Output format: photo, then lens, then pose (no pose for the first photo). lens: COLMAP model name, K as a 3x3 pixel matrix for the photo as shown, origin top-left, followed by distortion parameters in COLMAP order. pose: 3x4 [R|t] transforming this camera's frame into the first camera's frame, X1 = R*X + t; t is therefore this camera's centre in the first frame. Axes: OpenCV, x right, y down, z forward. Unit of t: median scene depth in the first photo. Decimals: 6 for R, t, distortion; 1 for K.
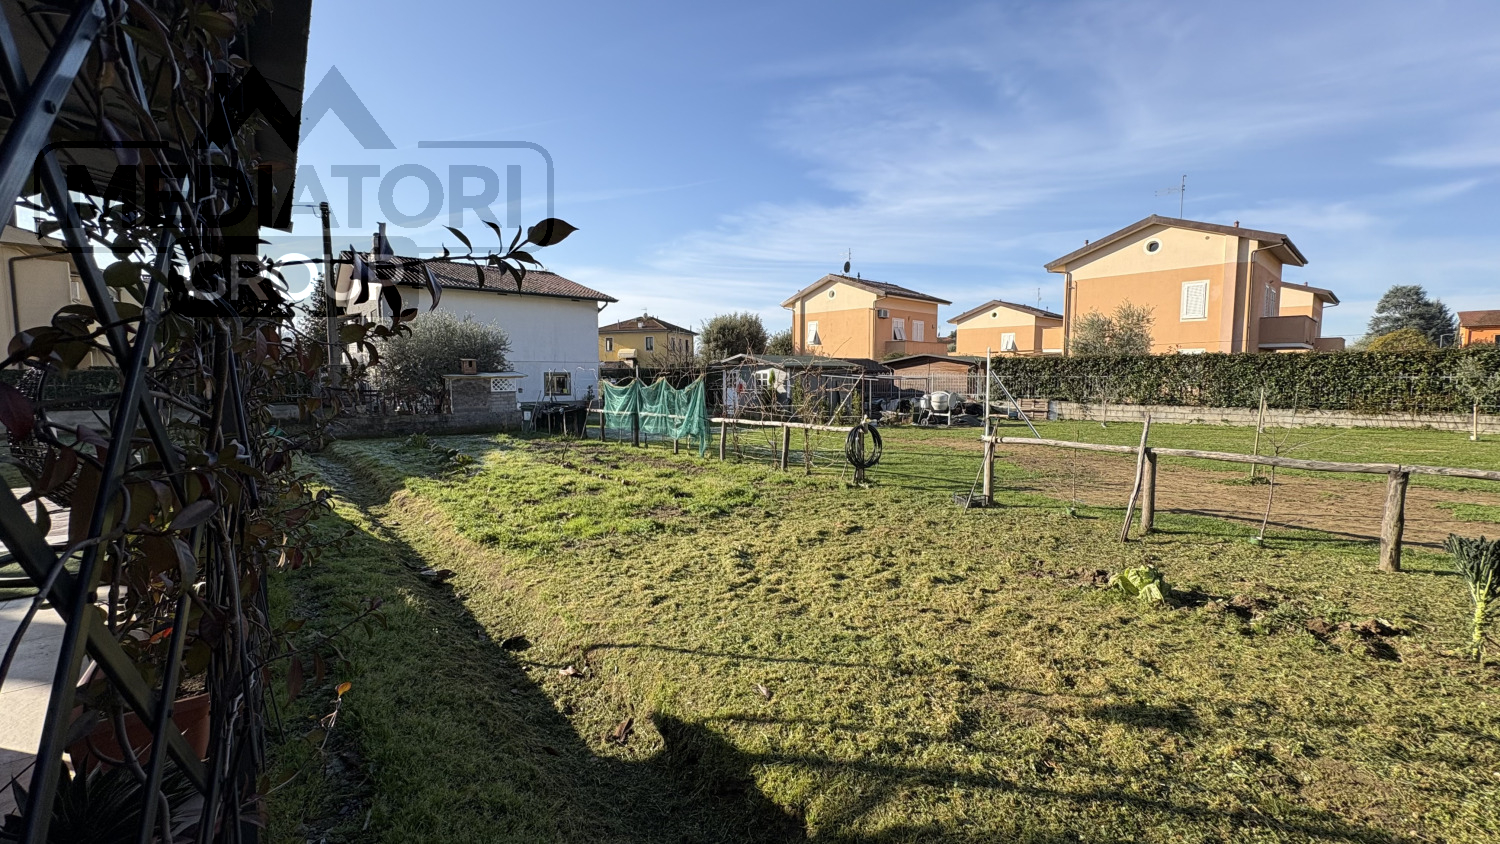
lens RADIAL K [[597.5, 0, 750.0], [0, 597.5, 422.0], [0, 0, 1]] dist [0.000127, 0.000366]
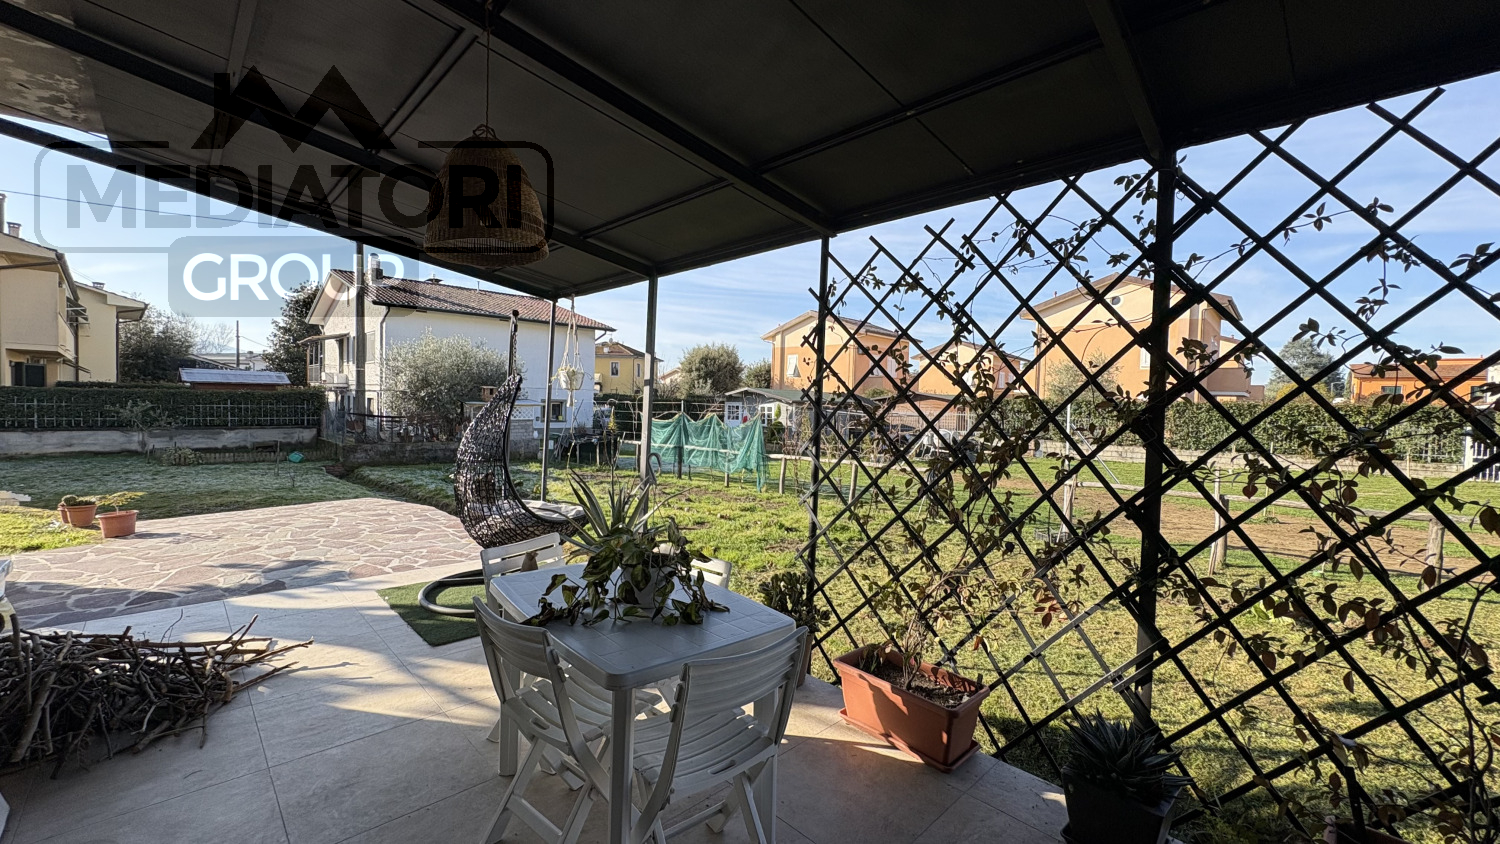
lens RADIAL K [[597.5, 0, 750.0], [0, 597.5, 422.0], [0, 0, 1]] dist [0.000127, 0.000366]
pose [[0.995587, 0.023476, 0.090856, -0.120389], [-0.019482, 0.998815, -0.044602, -0.009576], [-0.091796, 0.042635, 0.994865, -0.033741]]
